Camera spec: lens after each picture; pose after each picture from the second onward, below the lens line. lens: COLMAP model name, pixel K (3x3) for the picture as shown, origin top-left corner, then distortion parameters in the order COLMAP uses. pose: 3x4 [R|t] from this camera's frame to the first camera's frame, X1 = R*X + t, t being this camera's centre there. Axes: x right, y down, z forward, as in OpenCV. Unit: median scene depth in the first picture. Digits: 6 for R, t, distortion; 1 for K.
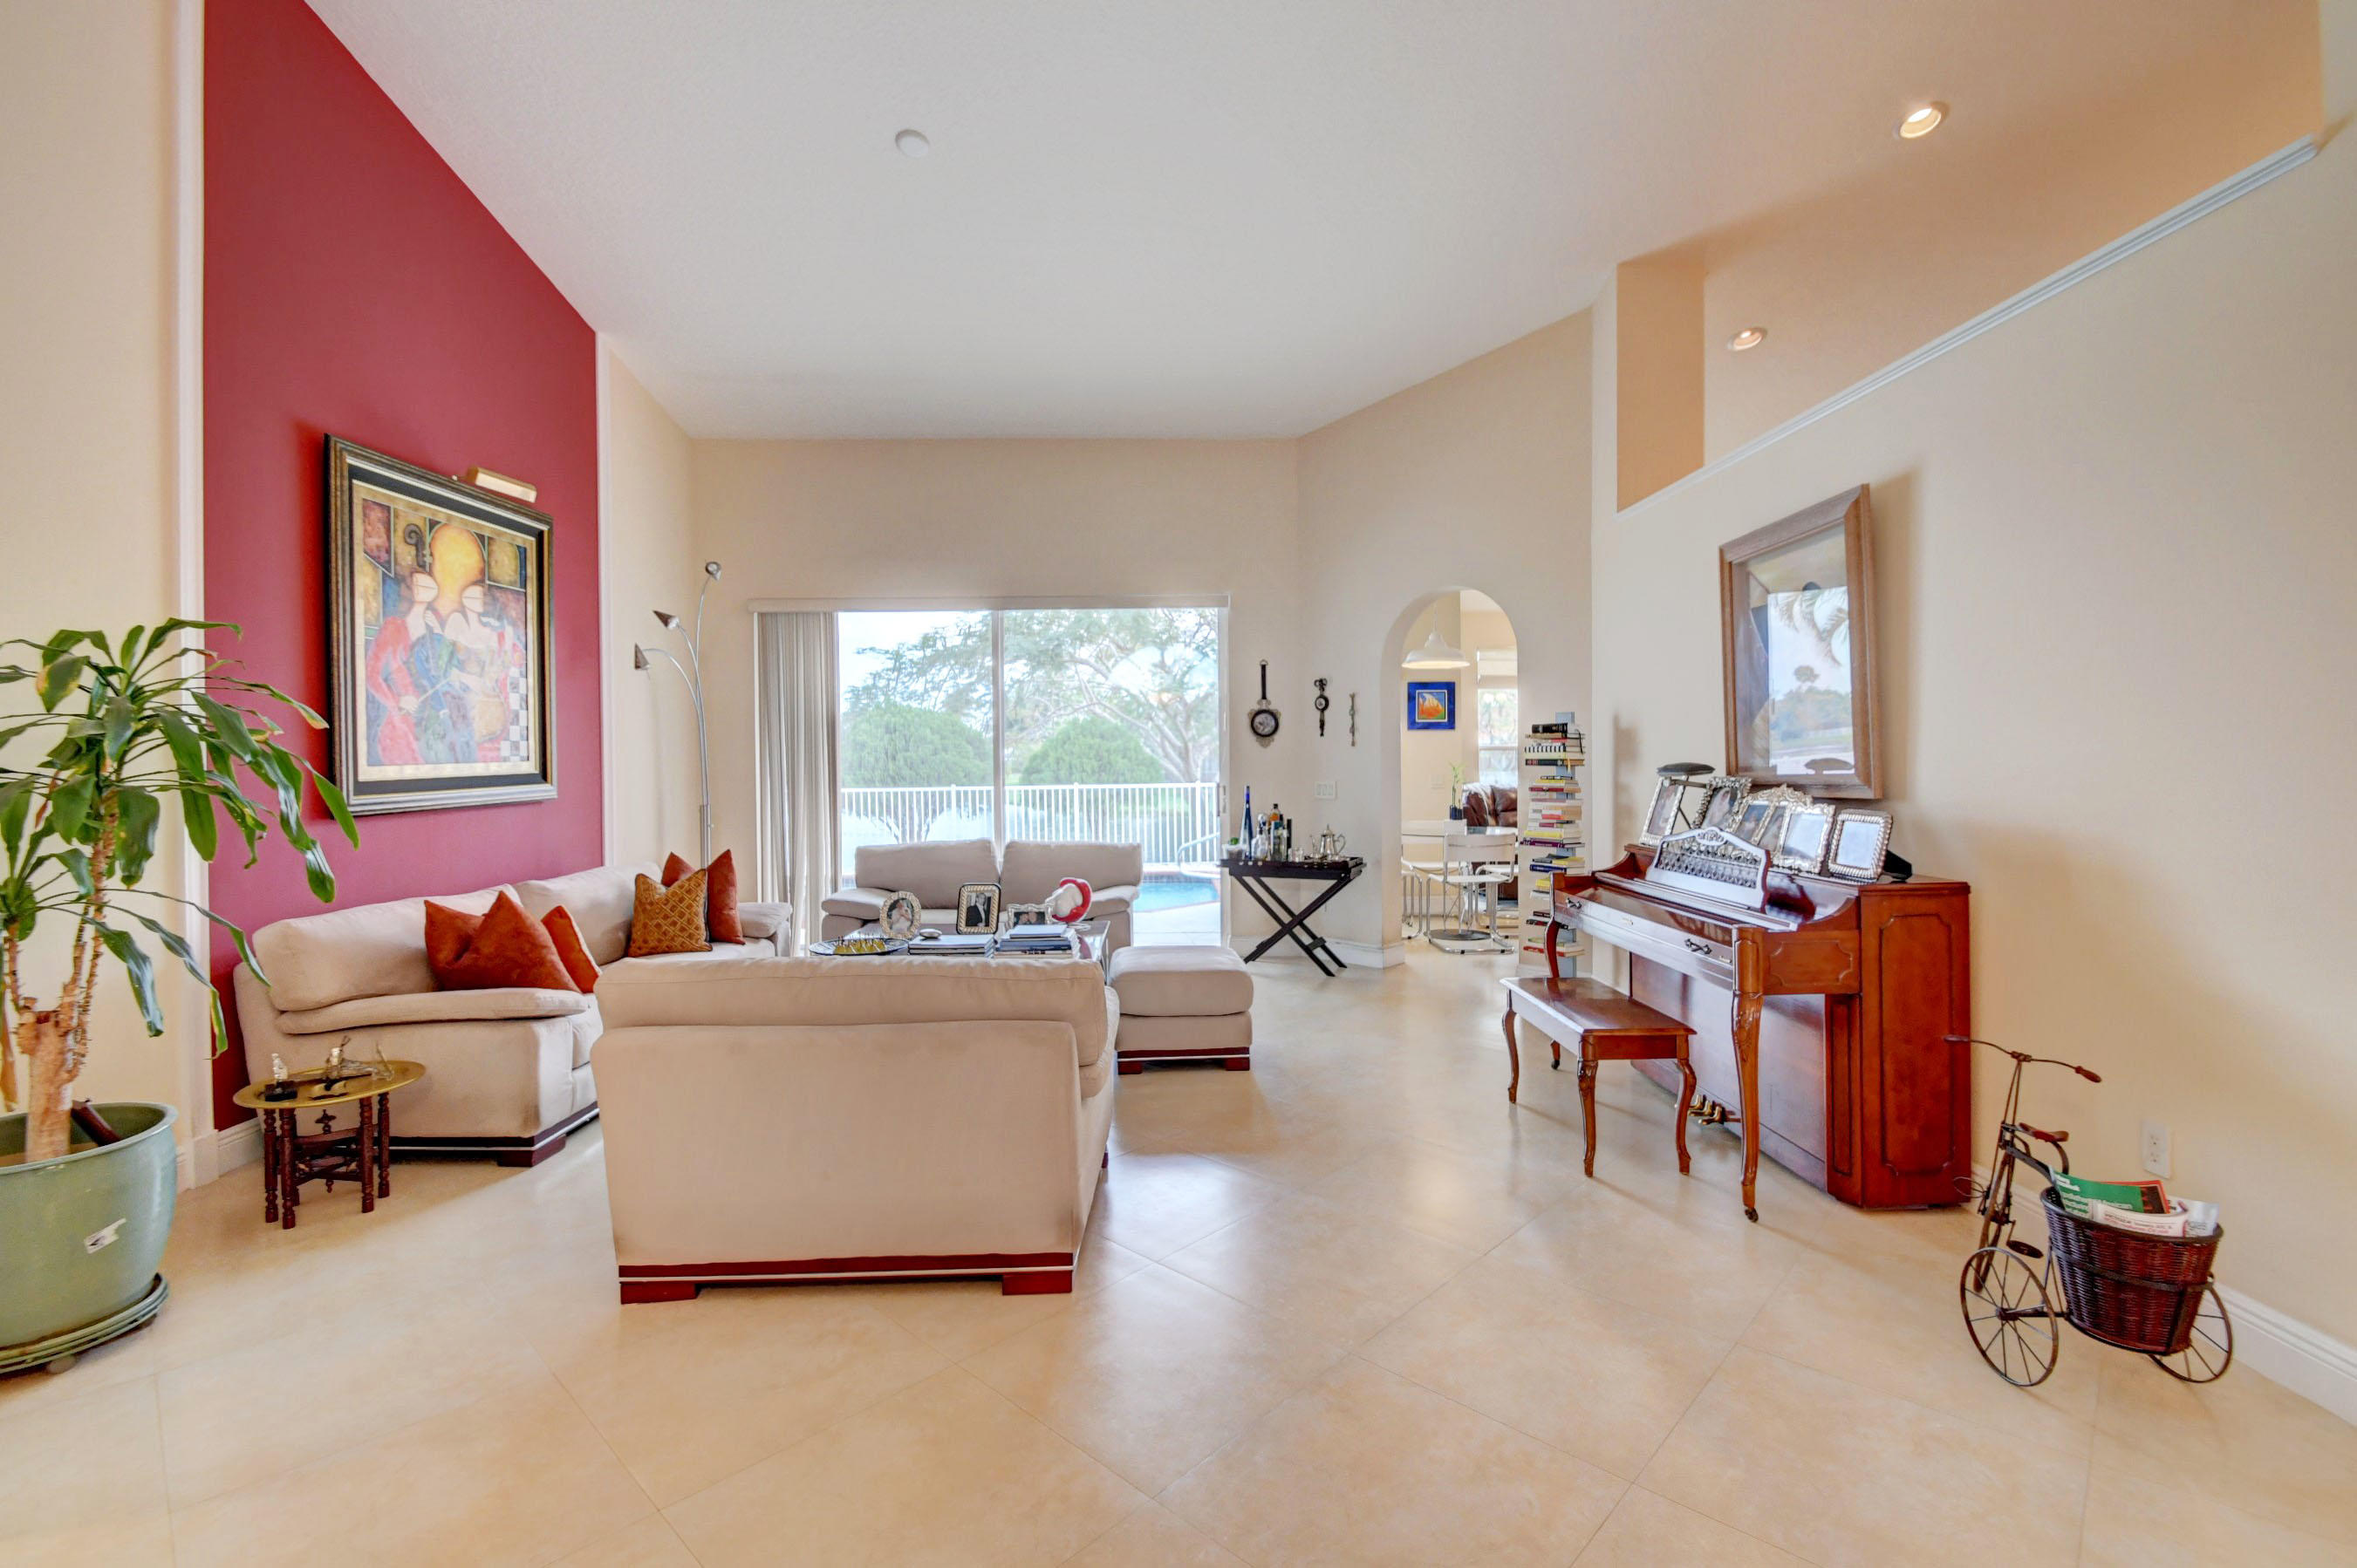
lens RADIAL K [[1036.0, 0, 1195.8], [0, 1036.0, 772.4], [0, 0, 1]] dist [0.007896, -0.014877]
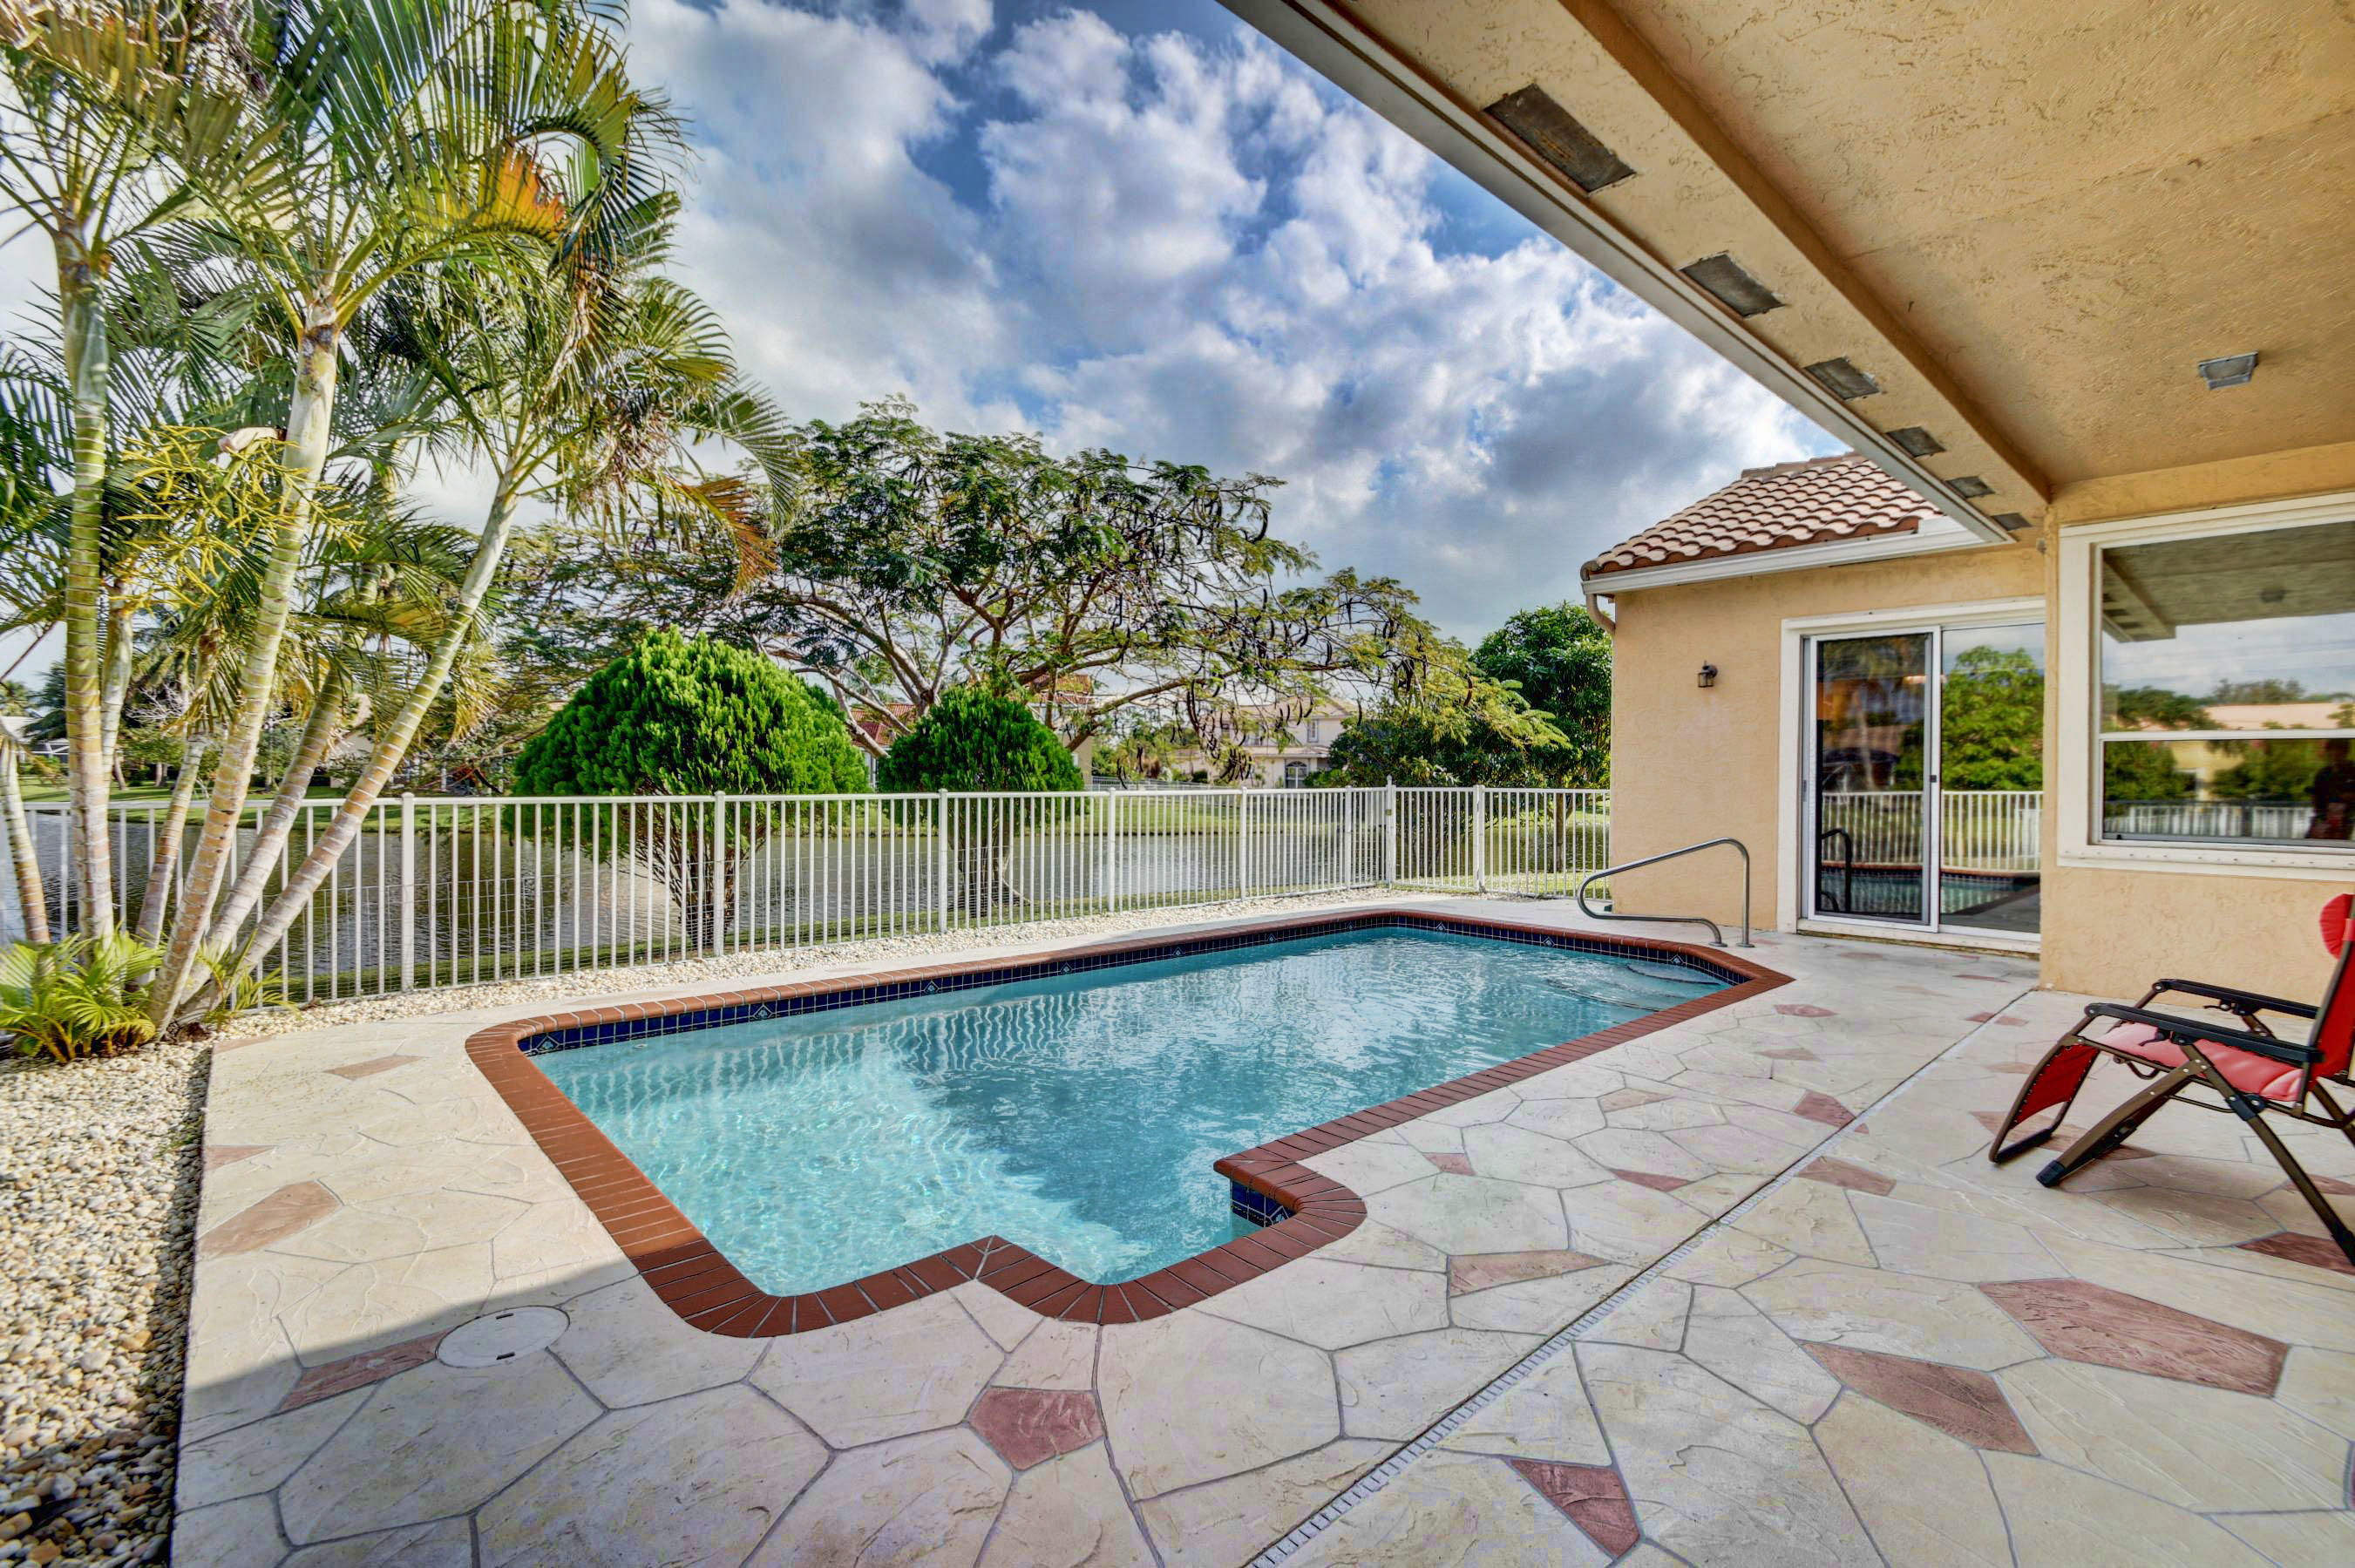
lens RADIAL K [[1027.4, 0, 1163.1], [0, 1027.4, 778.6], [0, 0, 1]] dist [0.002283, -0.008252]
pose [[0.771997, 0.012273, 0.635507, -1.557812], [-0.005969, 0.999909, -0.012059, 0.038994], [-0.635598, 0.005516, 0.772001, 1.461566]]
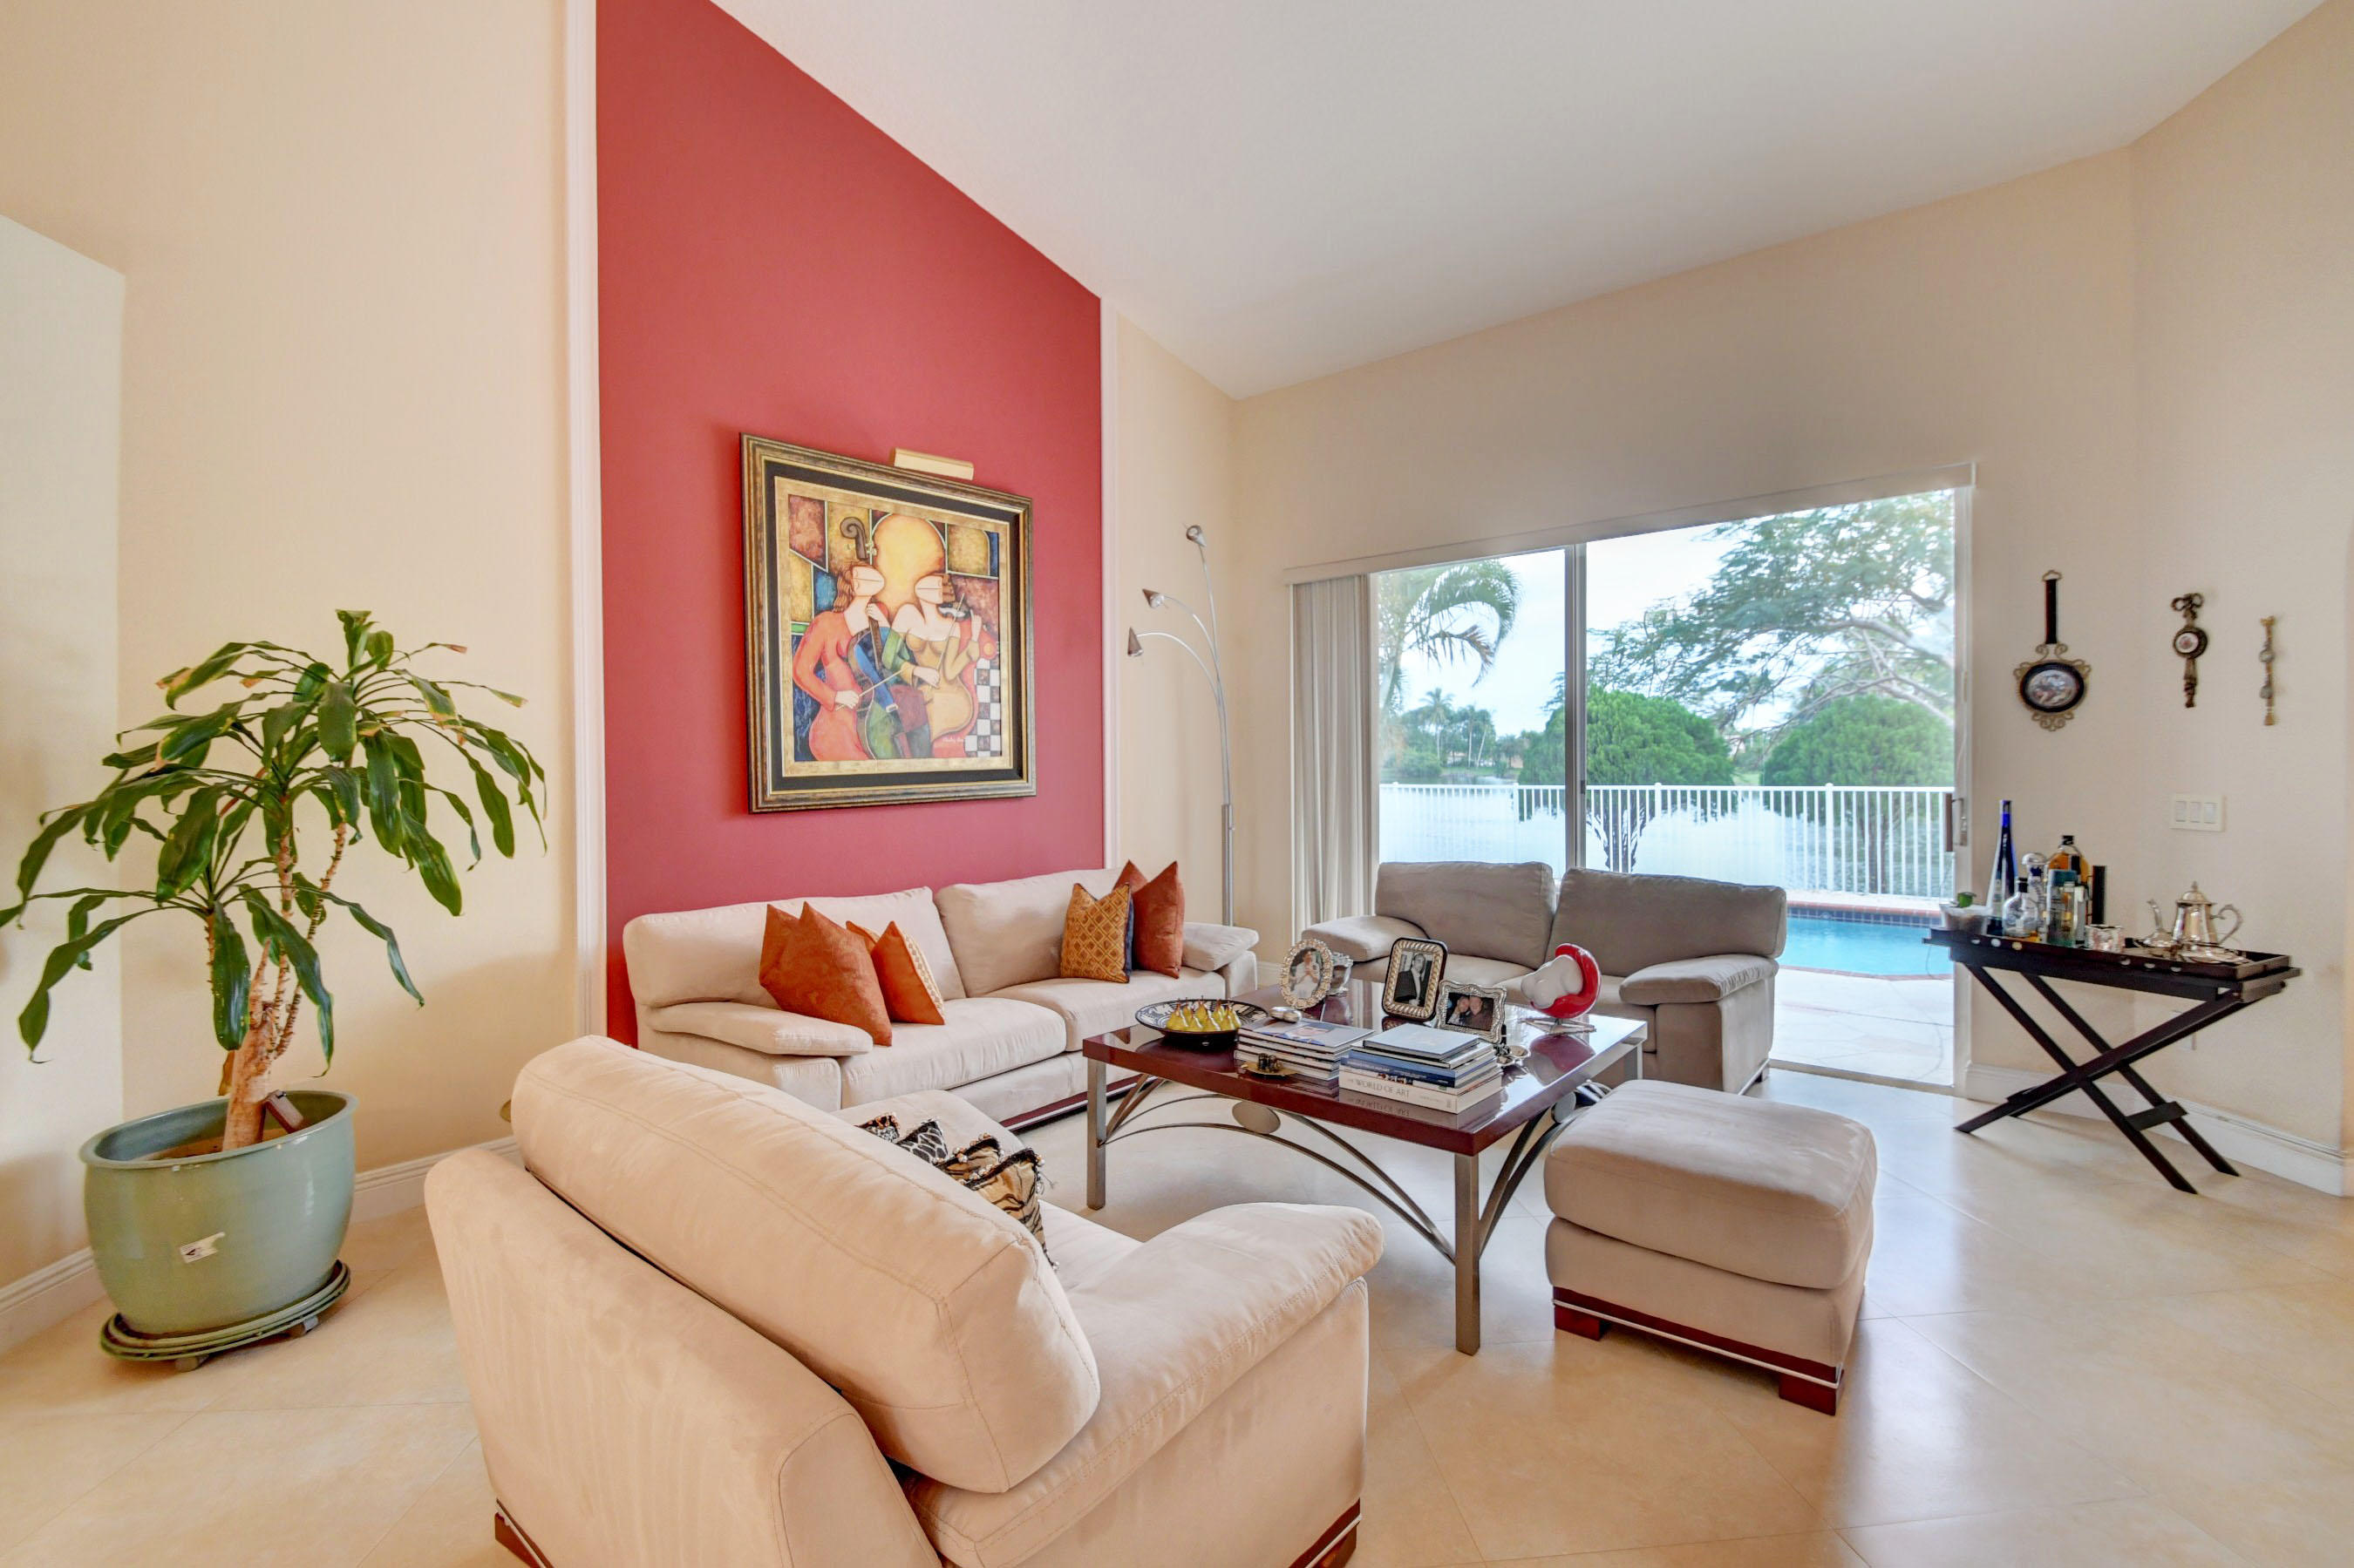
lens RADIAL K [[1034.7, 0, 1194.3], [0, 1034.7, 772.4], [0, 0, 1]] dist [0.007896, -0.014877]
pose [[0.747626, 0.010492, -0.664037, 0.123368], [-0.006318, 0.999942, 0.008687, -0.005518], [0.664090, -0.002299, 0.747650, 0.396402]]
